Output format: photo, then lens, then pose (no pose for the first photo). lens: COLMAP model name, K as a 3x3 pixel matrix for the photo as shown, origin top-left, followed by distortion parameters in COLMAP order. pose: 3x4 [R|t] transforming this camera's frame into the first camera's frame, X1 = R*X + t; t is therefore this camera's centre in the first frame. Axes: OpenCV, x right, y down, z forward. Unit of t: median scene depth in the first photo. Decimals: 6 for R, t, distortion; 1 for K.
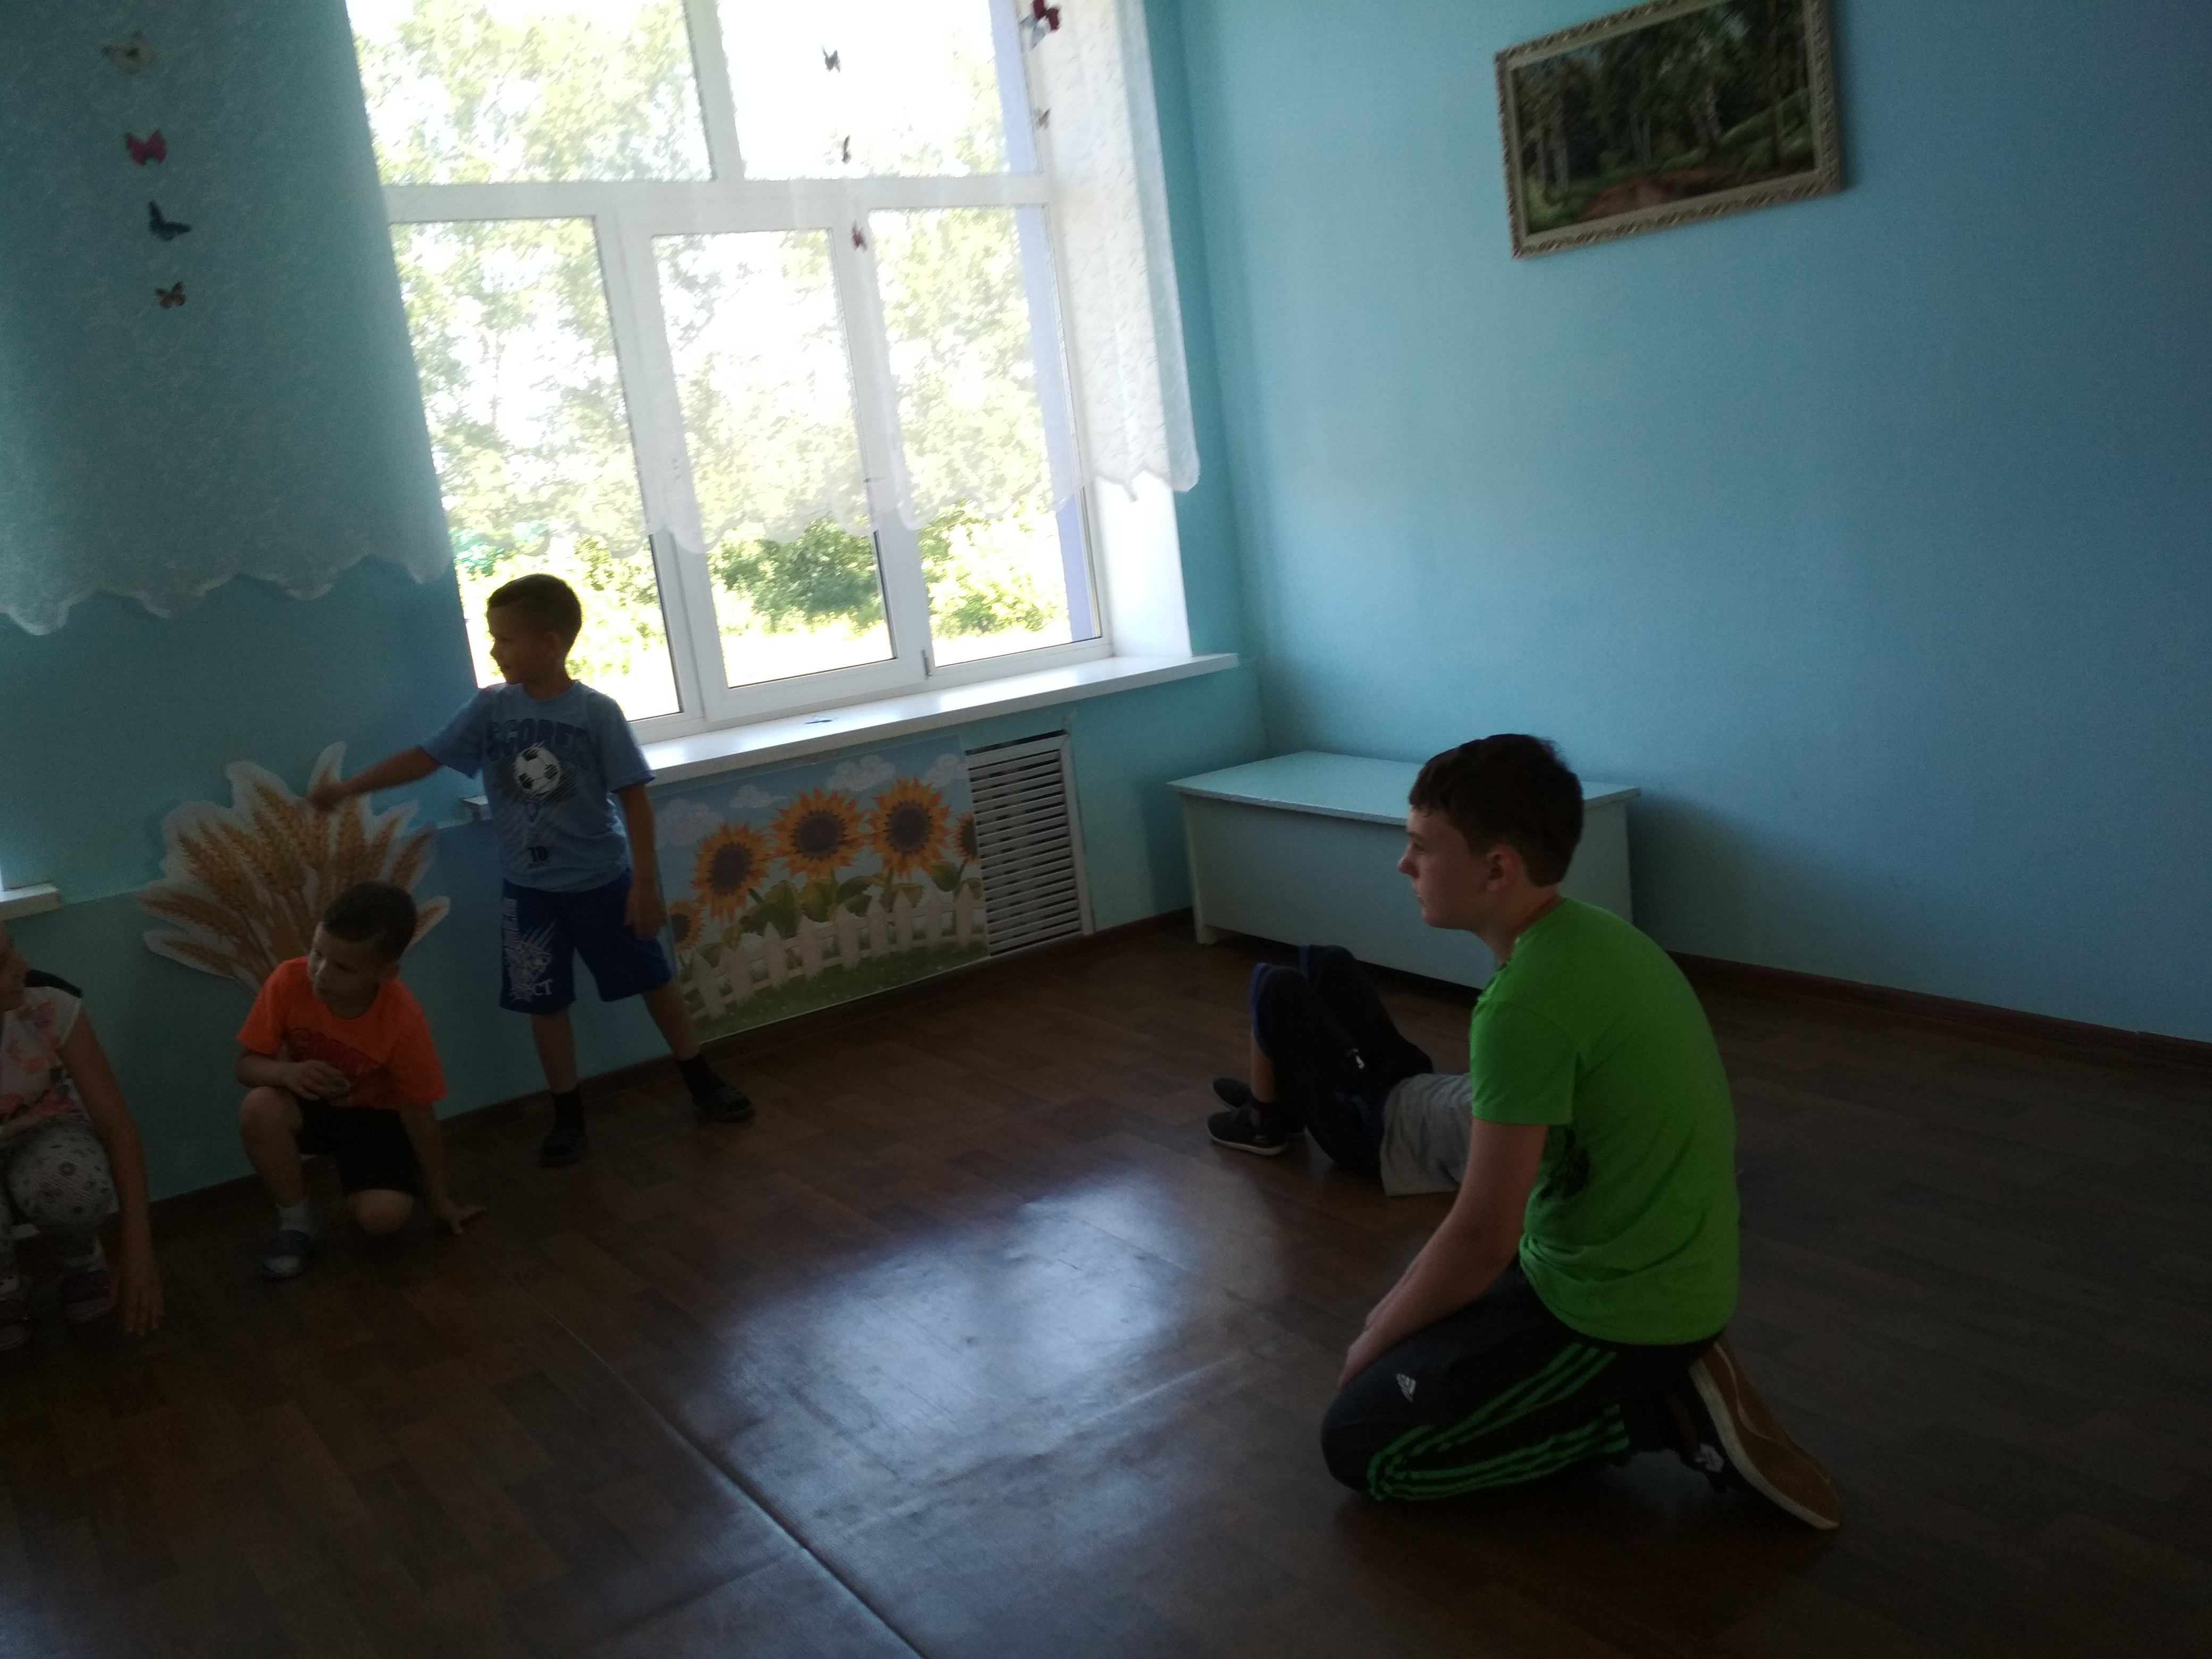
lens RADIAL K [[1693.7, 0, 1104.2], [0, 1693.7, 830.2], [0, 0, 1]] dist [-0.004241, 0.002702]
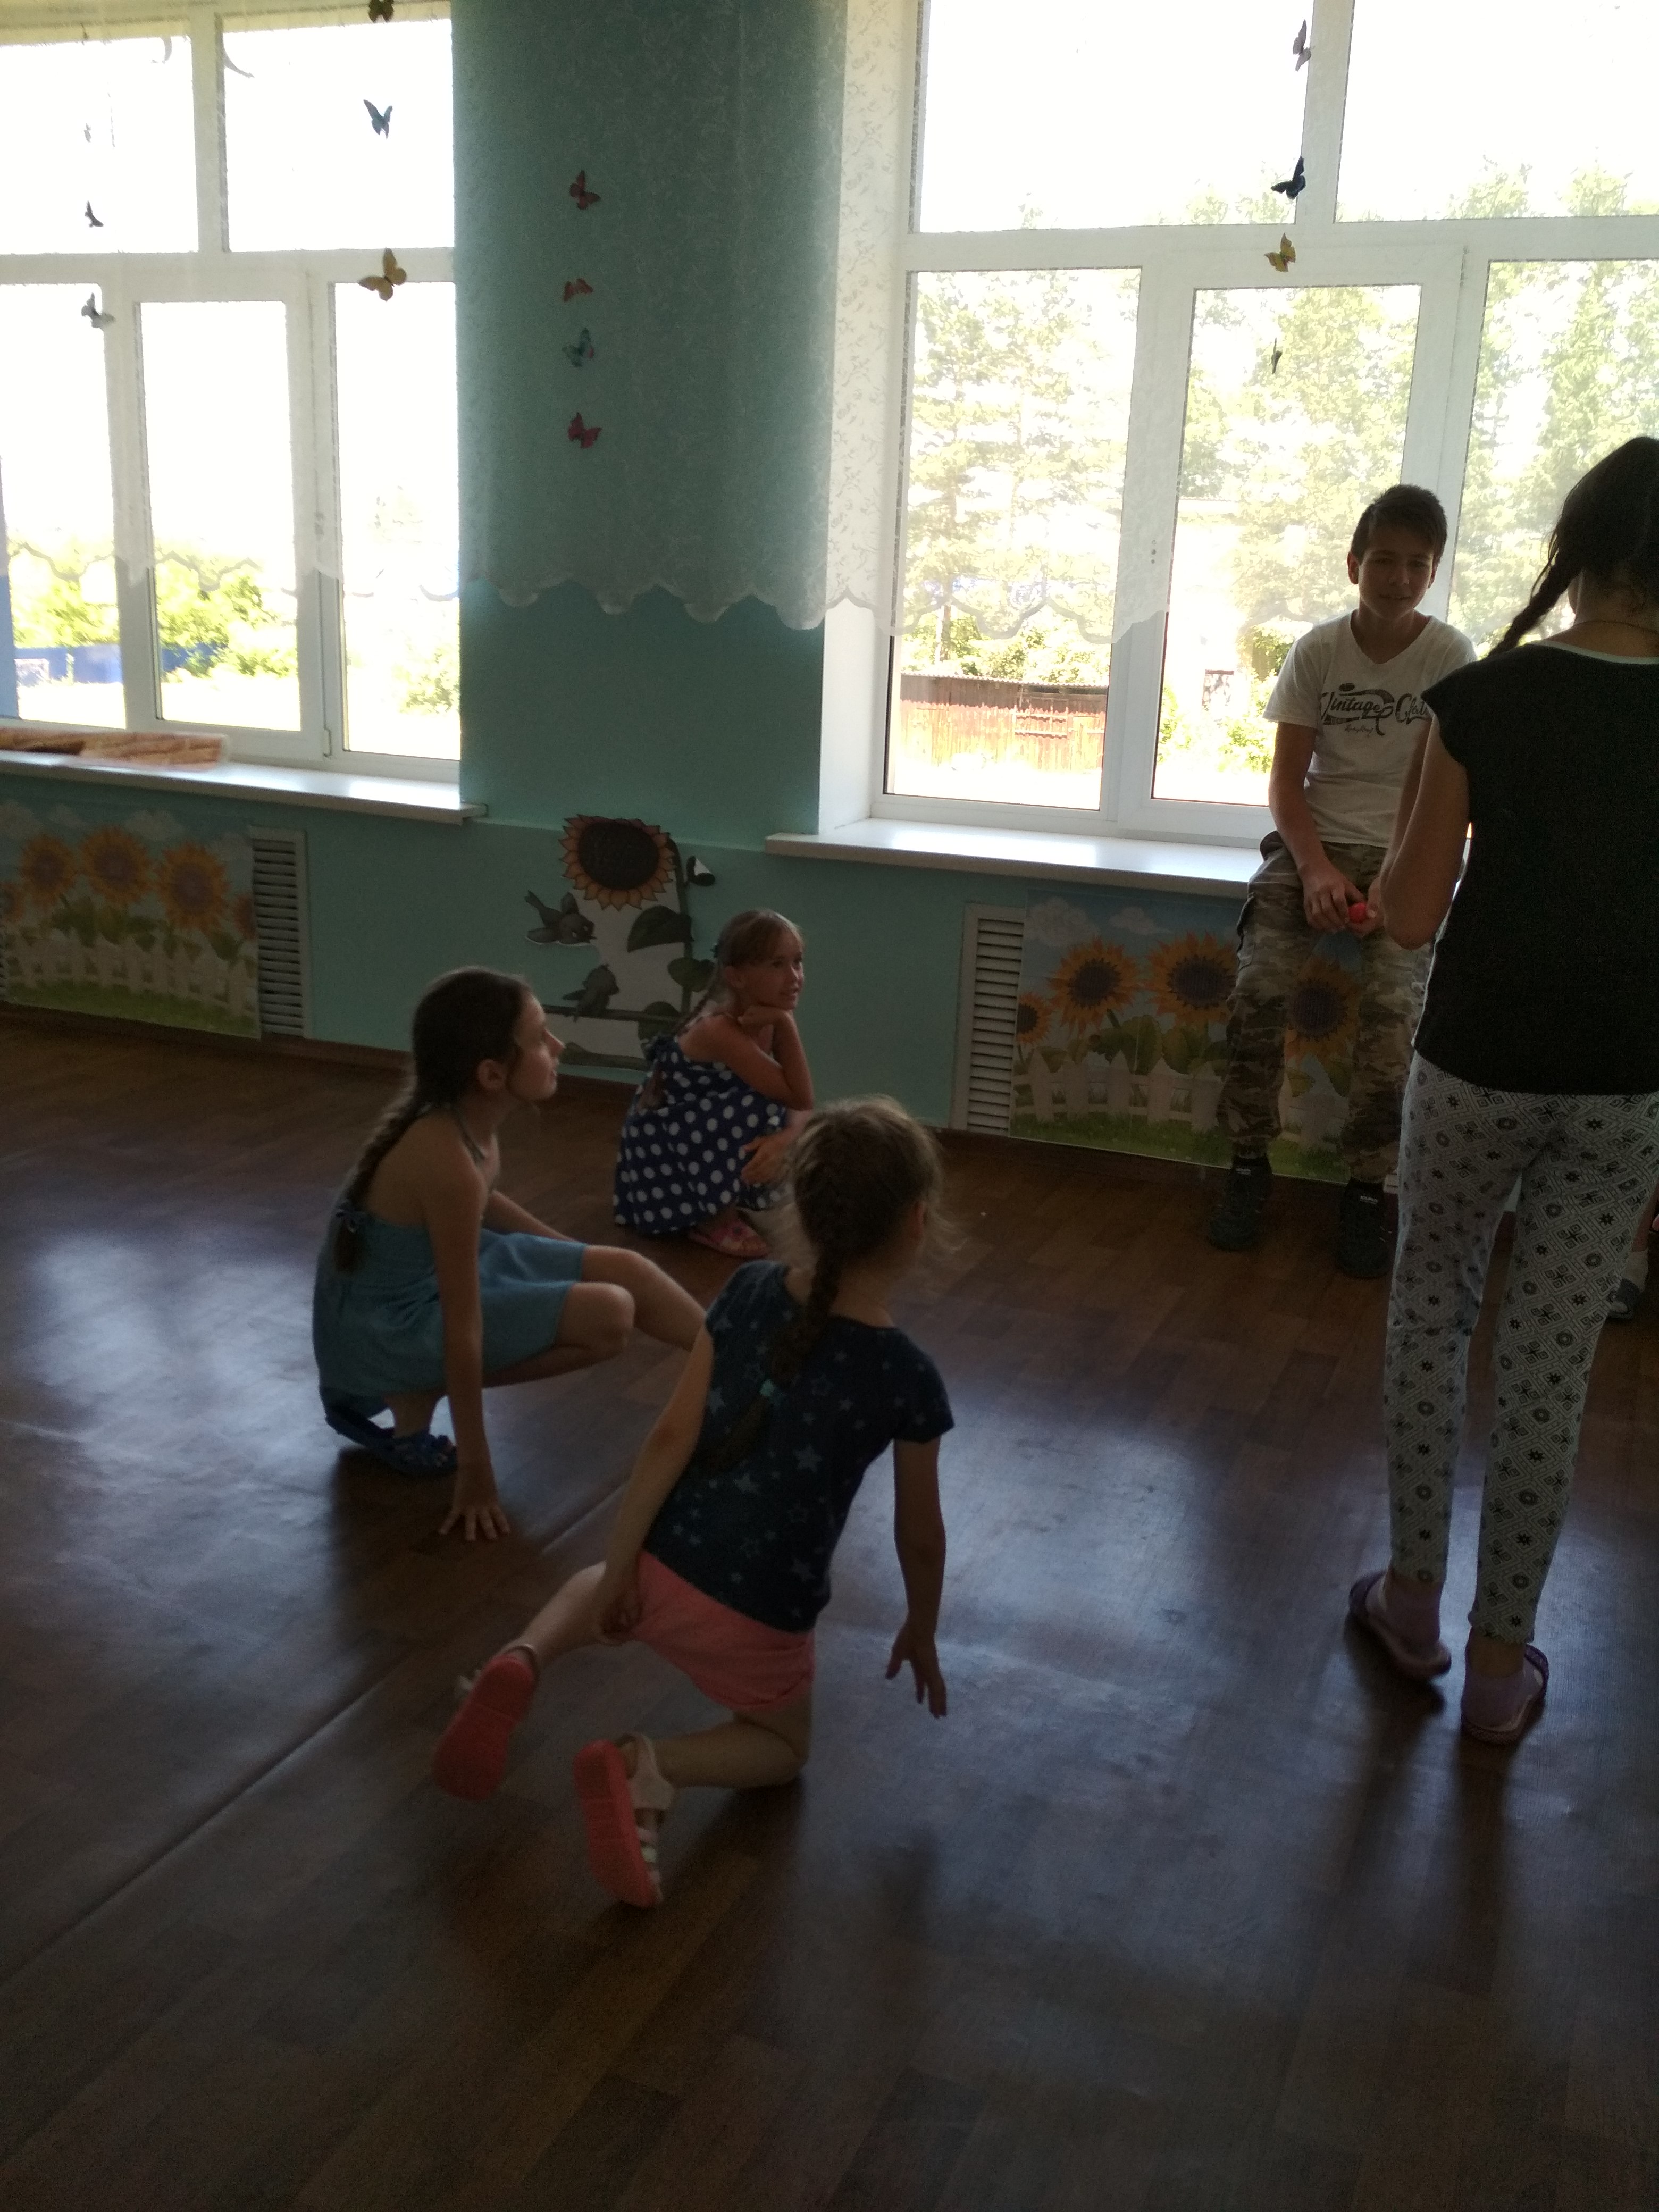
lens RADIAL K [[1693.7, 0, 831.6], [0, 1693.7, 1101.9], [0, 0, 1]] dist [-0.004241, 0.002702]
pose [[0.577748, 0.363518, -0.730795, 0.939326], [-0.272916, 0.929850, 0.246772, -0.247996], [0.769236, 0.056874, 0.636429, 0.631483]]
